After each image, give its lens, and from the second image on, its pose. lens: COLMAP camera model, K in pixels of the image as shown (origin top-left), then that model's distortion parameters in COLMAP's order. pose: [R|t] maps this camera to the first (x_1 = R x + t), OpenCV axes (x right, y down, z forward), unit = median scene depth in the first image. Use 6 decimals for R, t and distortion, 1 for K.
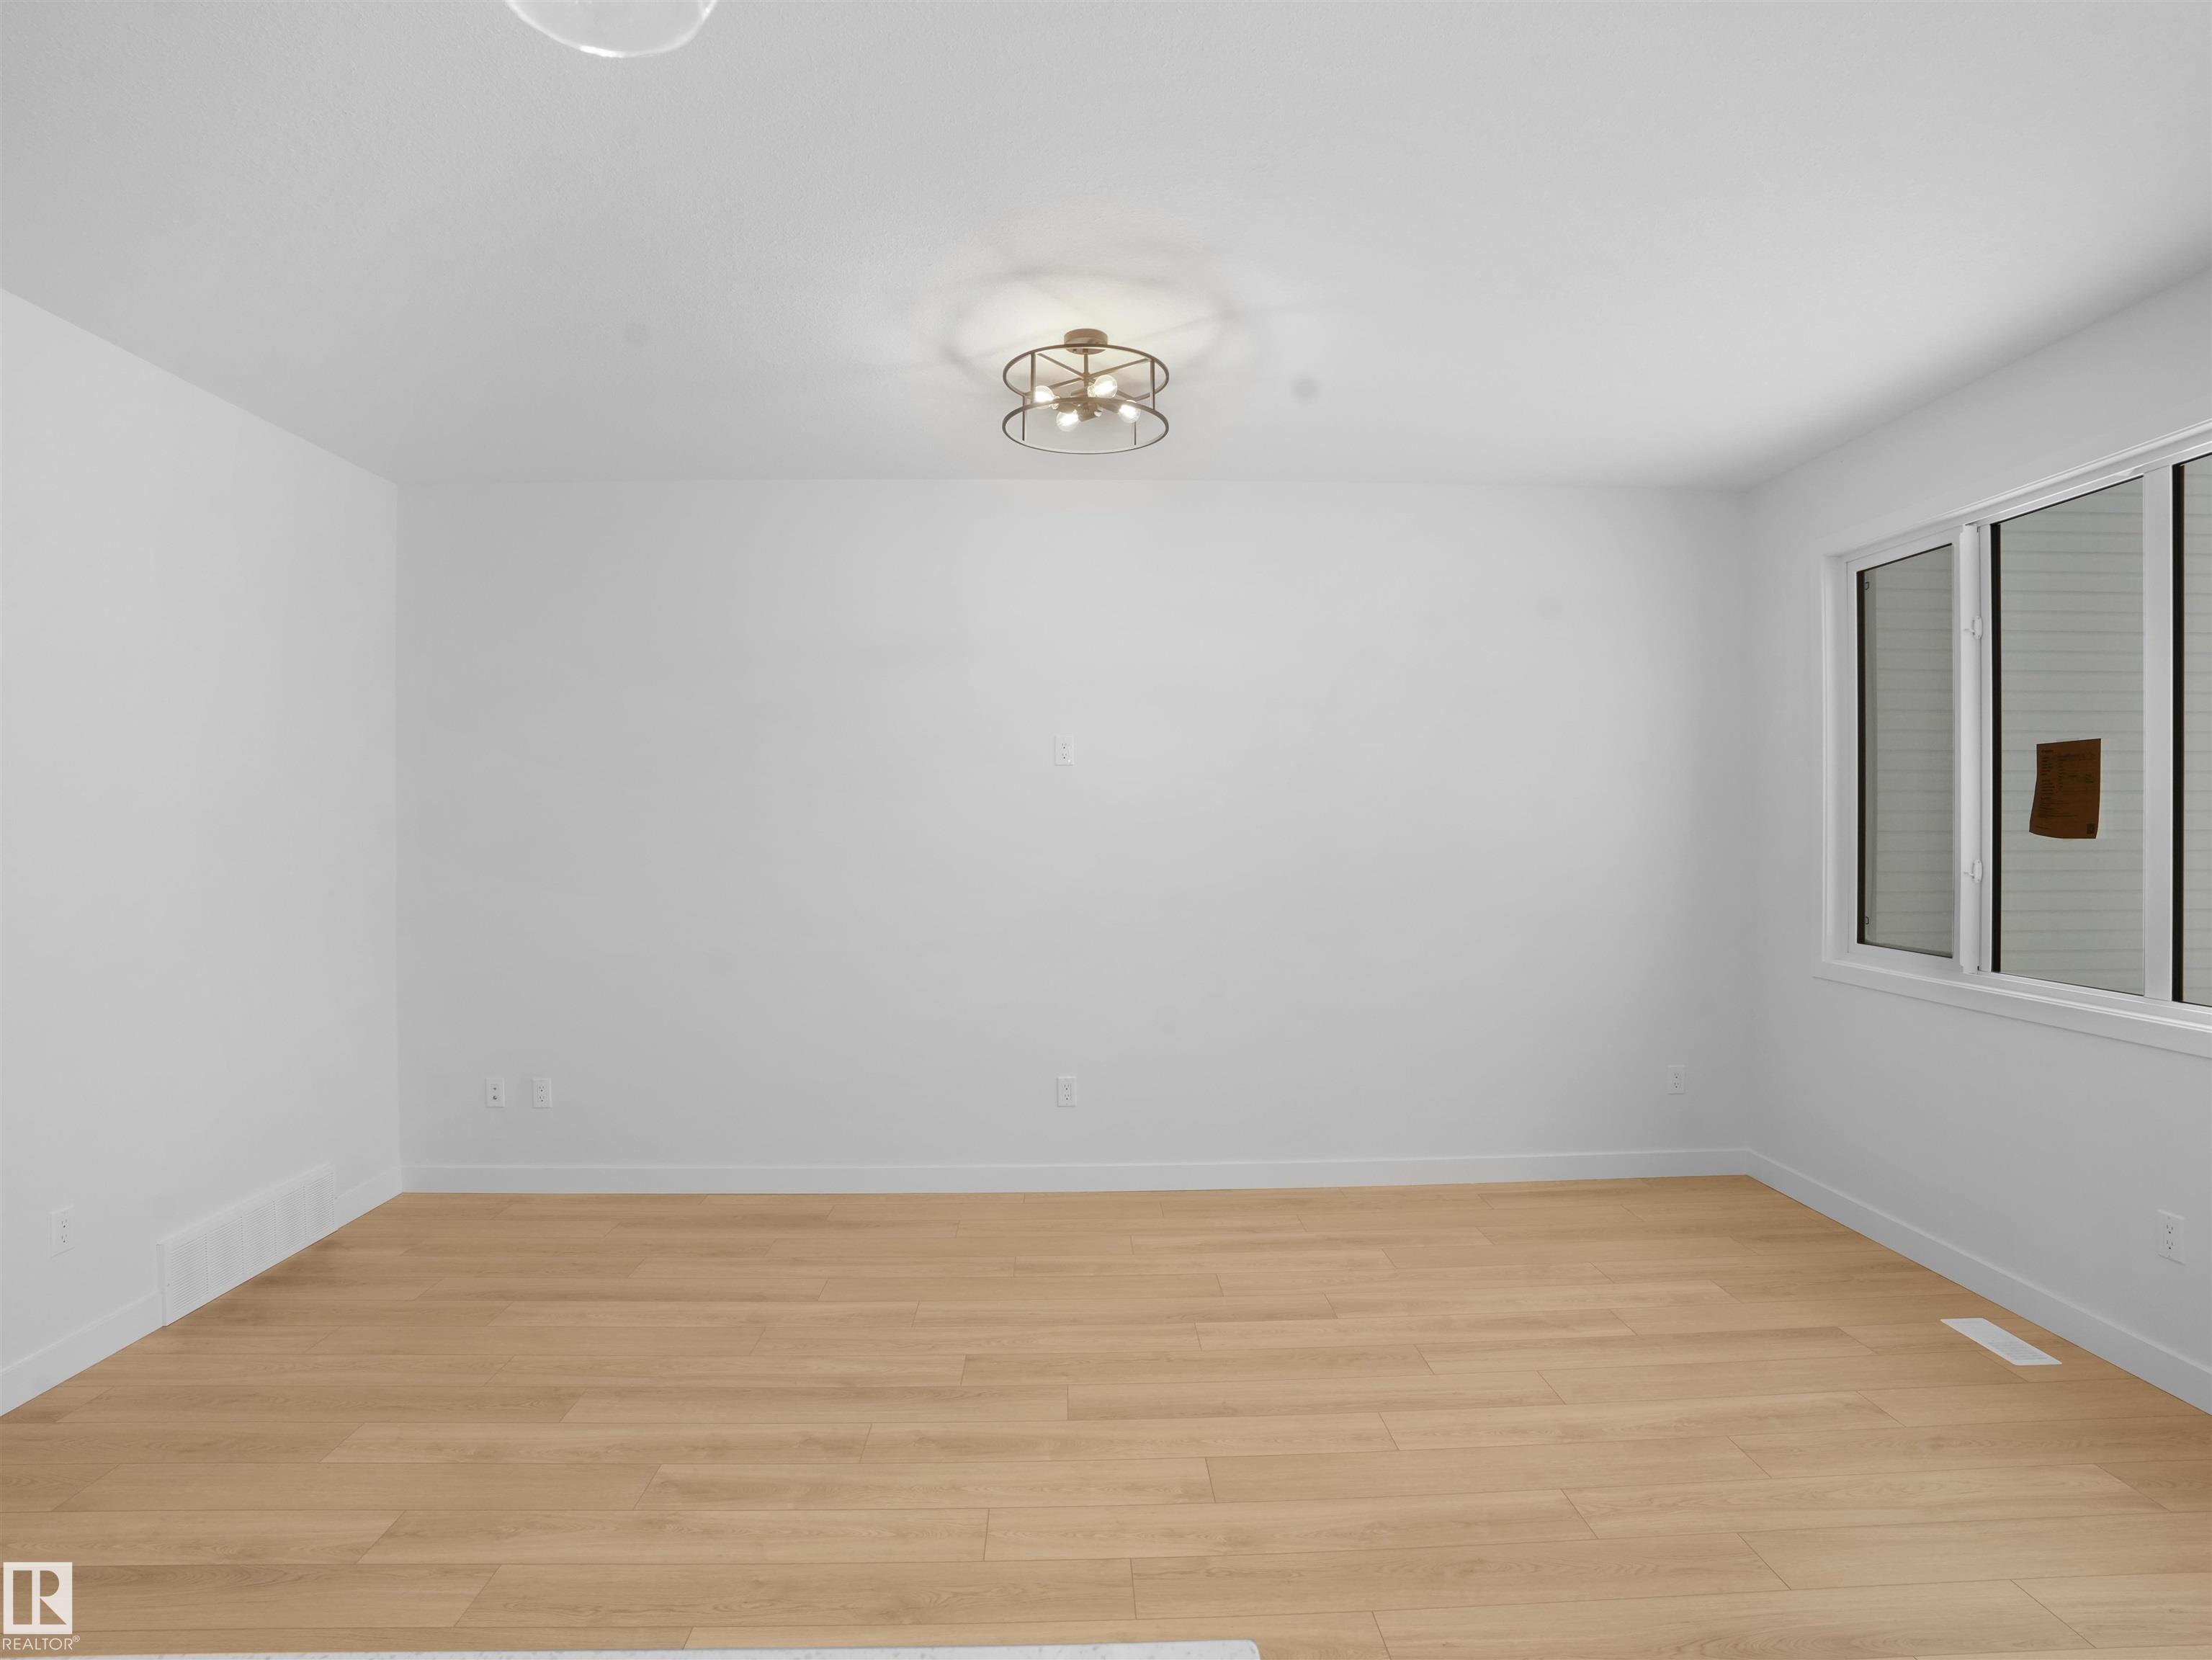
lens RADIAL K [[1166.2, 0, 1102.6], [0, 1166.2, 836.4], [0, 0, 1]] dist [-0.087176, 0.036173]
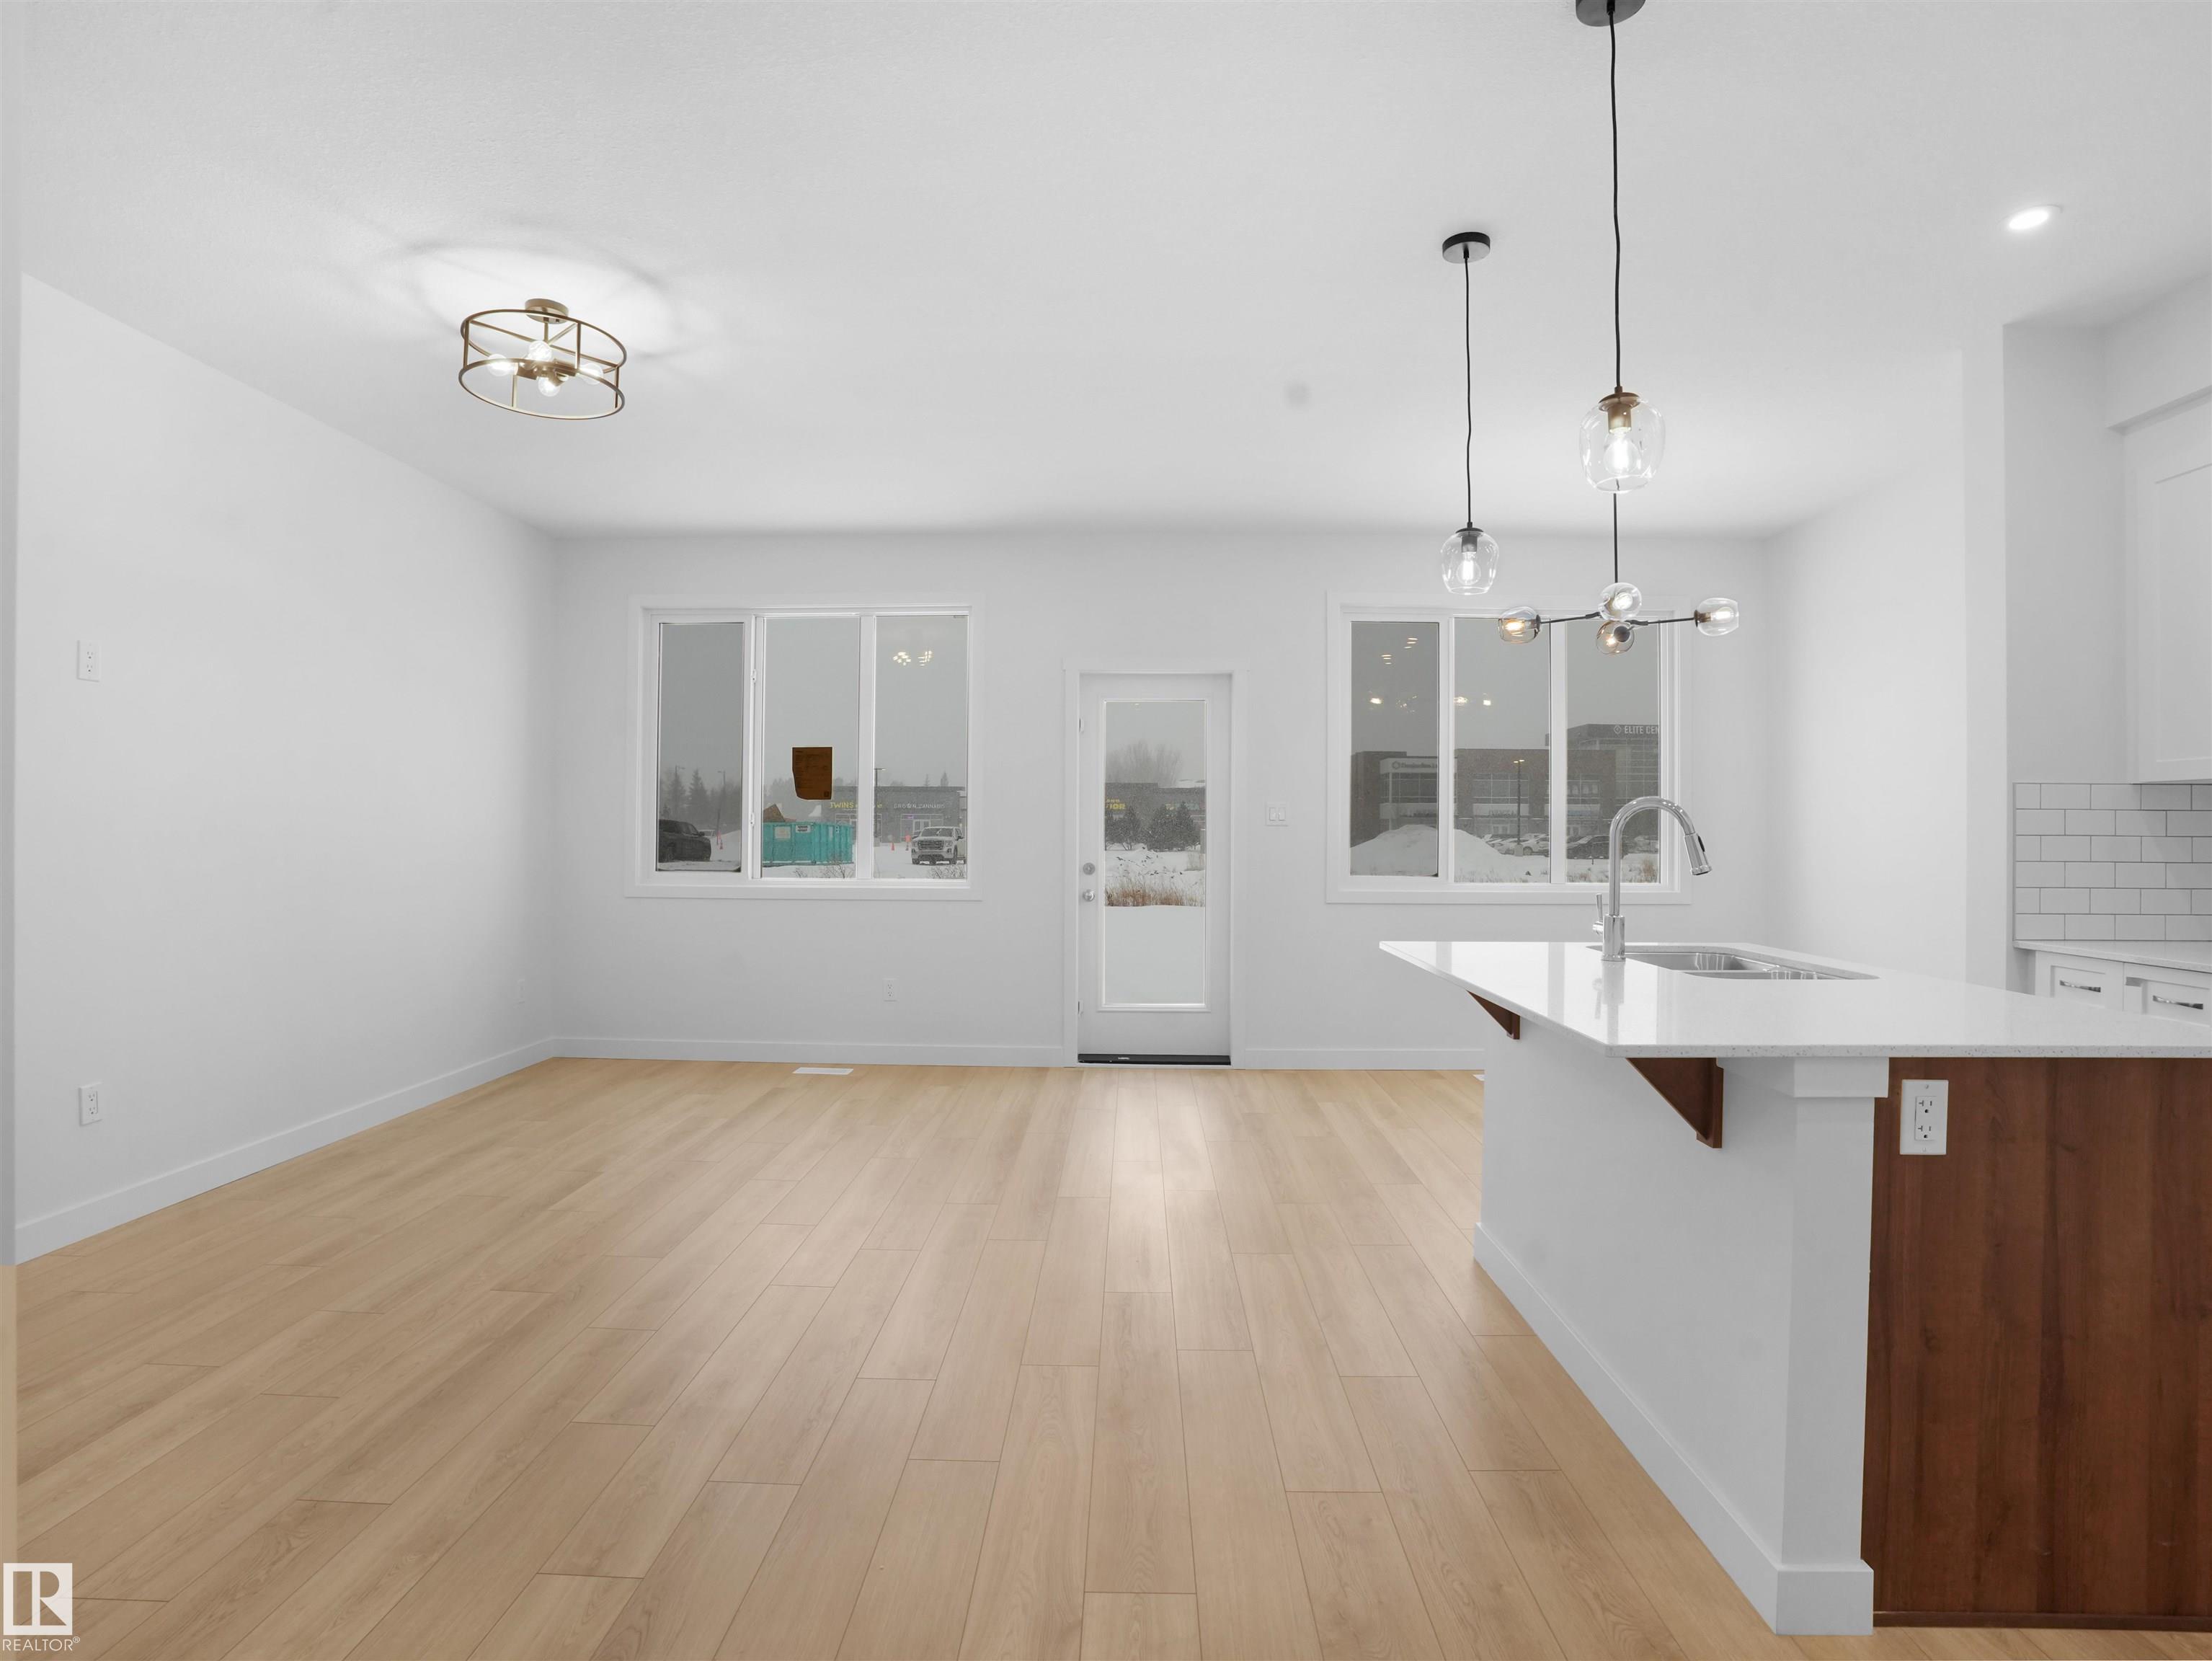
lens RADIAL K [[1166.2, 0, 1102.6], [0, 1166.2, 836.9], [0, 0, 1]] dist [-0.087176, 0.036173]
pose [[0.056091, -0.000687, 0.998425, -1.003040], [0.003798, 0.999993, 0.000475, 0.063287], [-0.998418, 0.003766, 0.056093, 0.401885]]
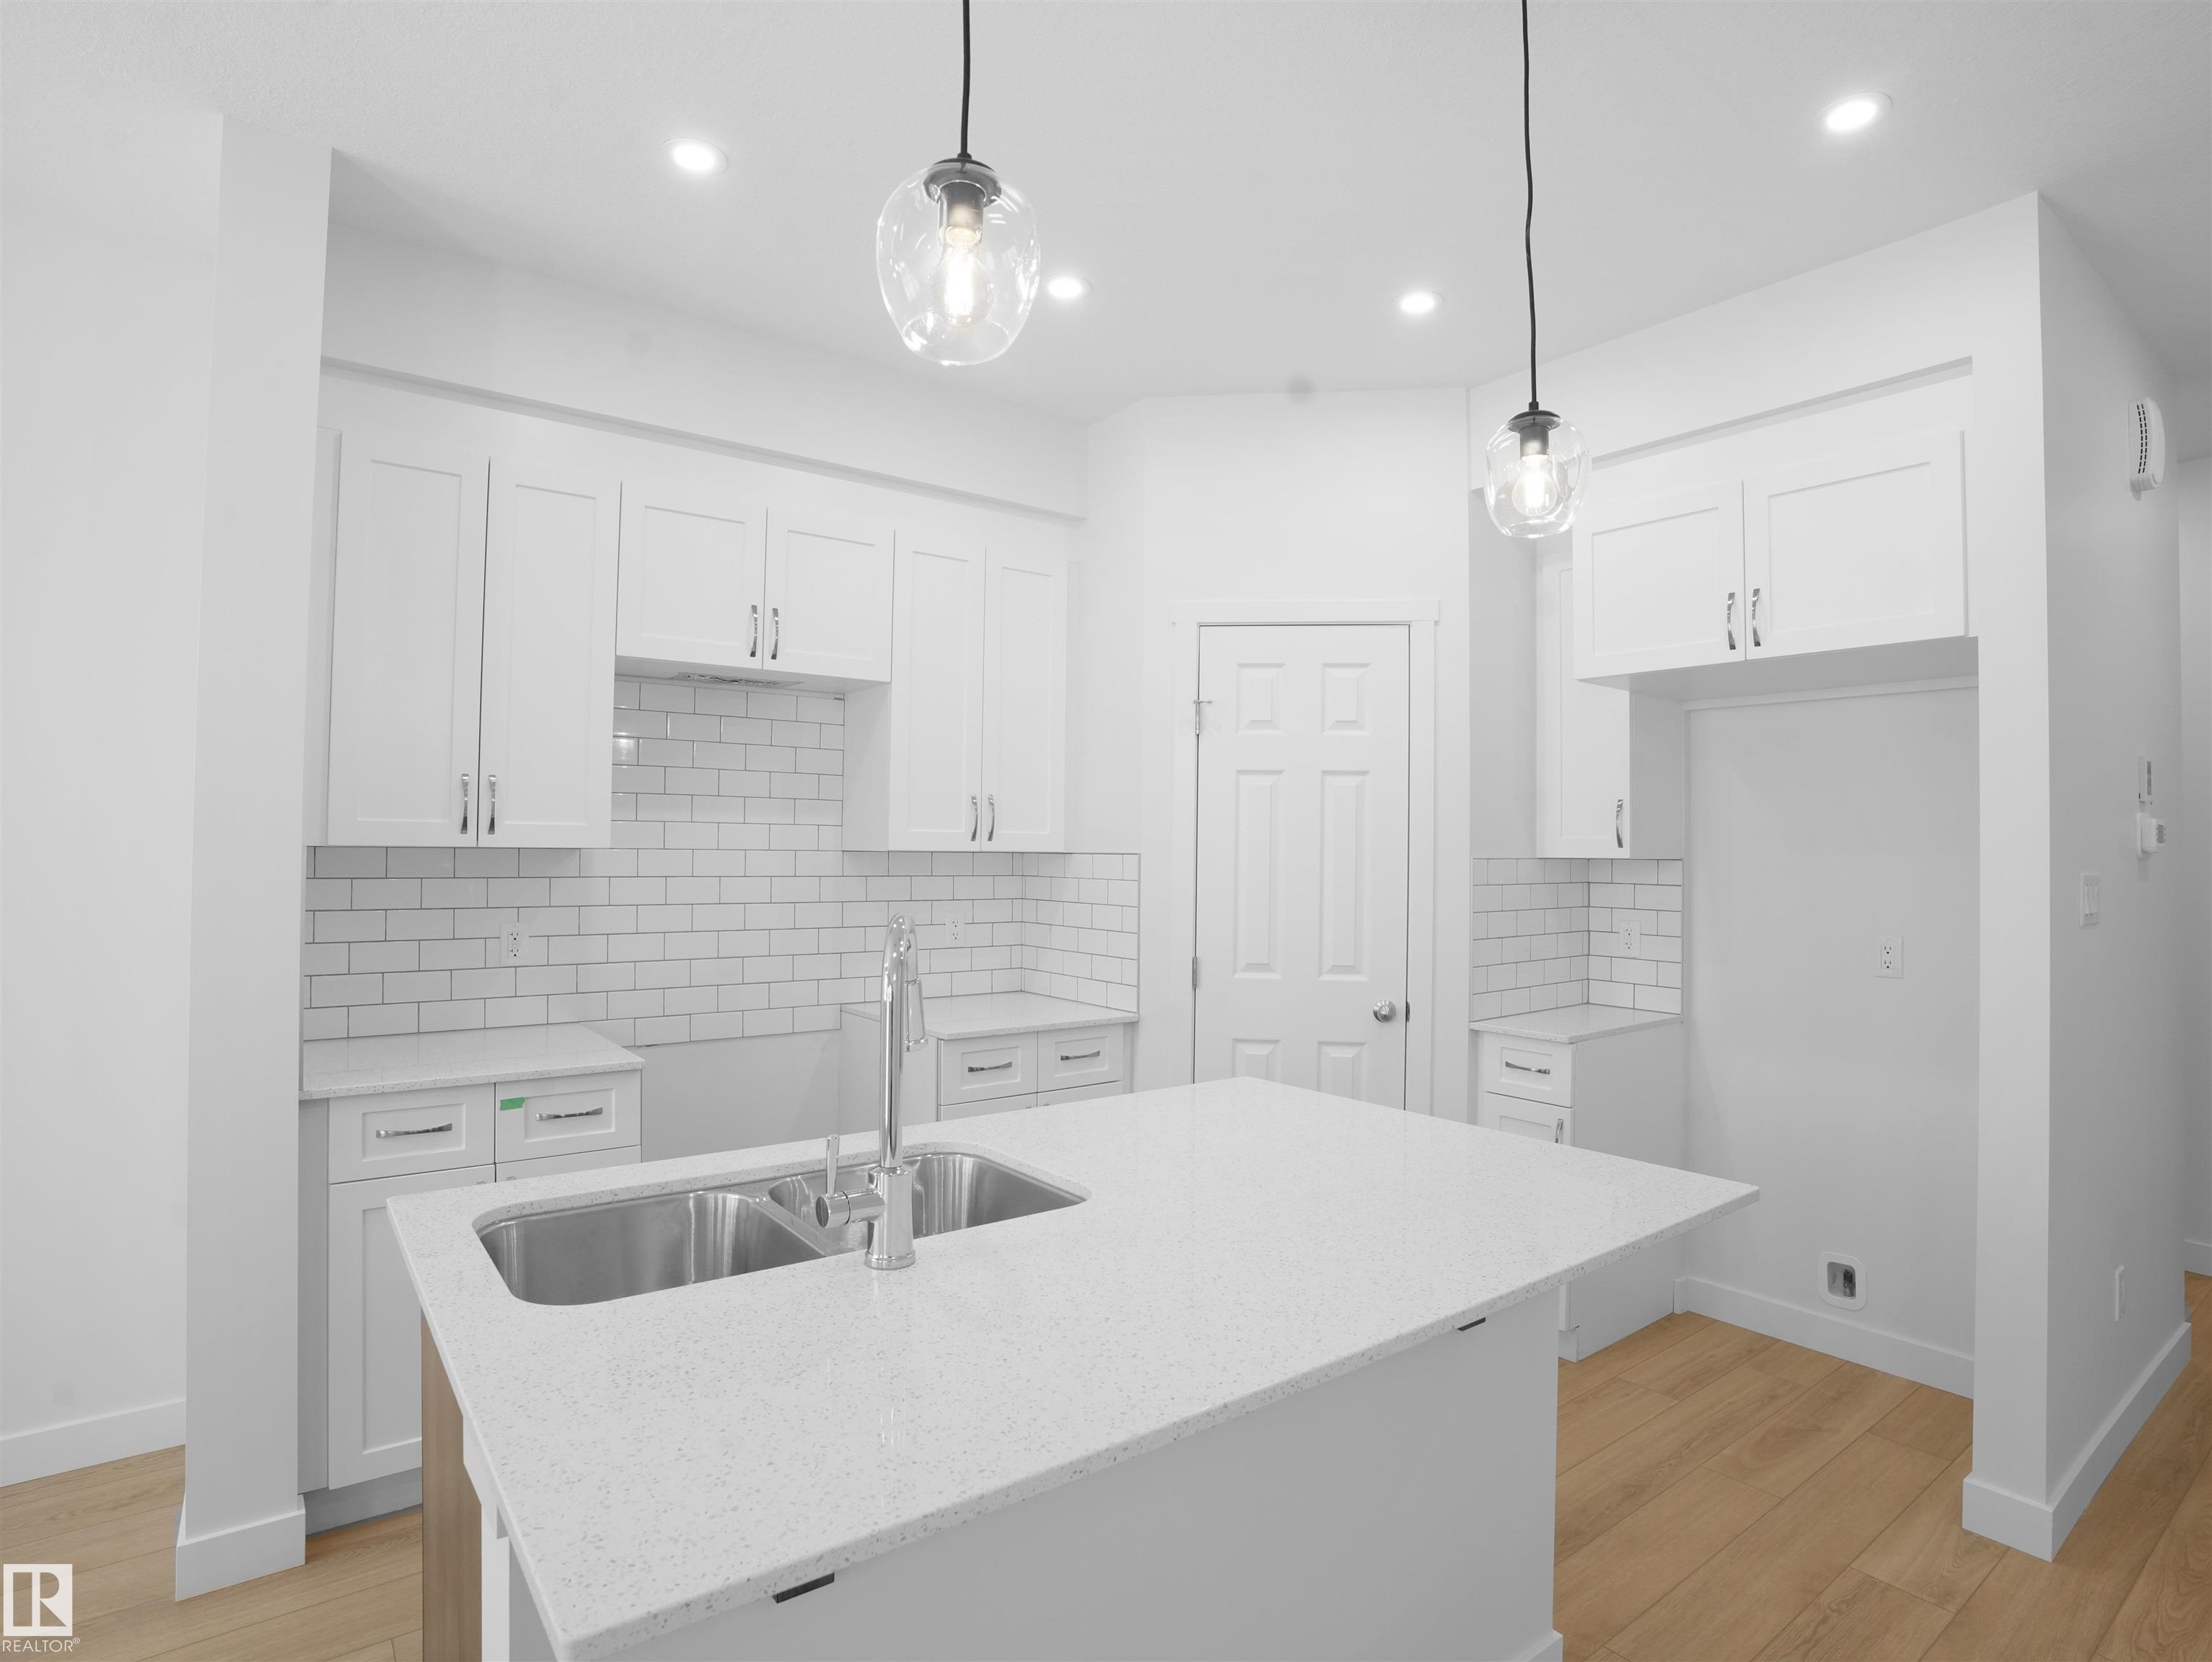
lens RADIAL K [[1156.2, 0, 1097.0], [0, 1156.2, 819.6], [0, 0, 1]] dist [-0.089979, 0.034849]
pose [[-0.819650, -0.019791, -0.572523, 0.064190], [-0.008405, 0.999711, -0.022525, 0.013892], [0.572804, -0.013651, -0.819579, 0.431232]]
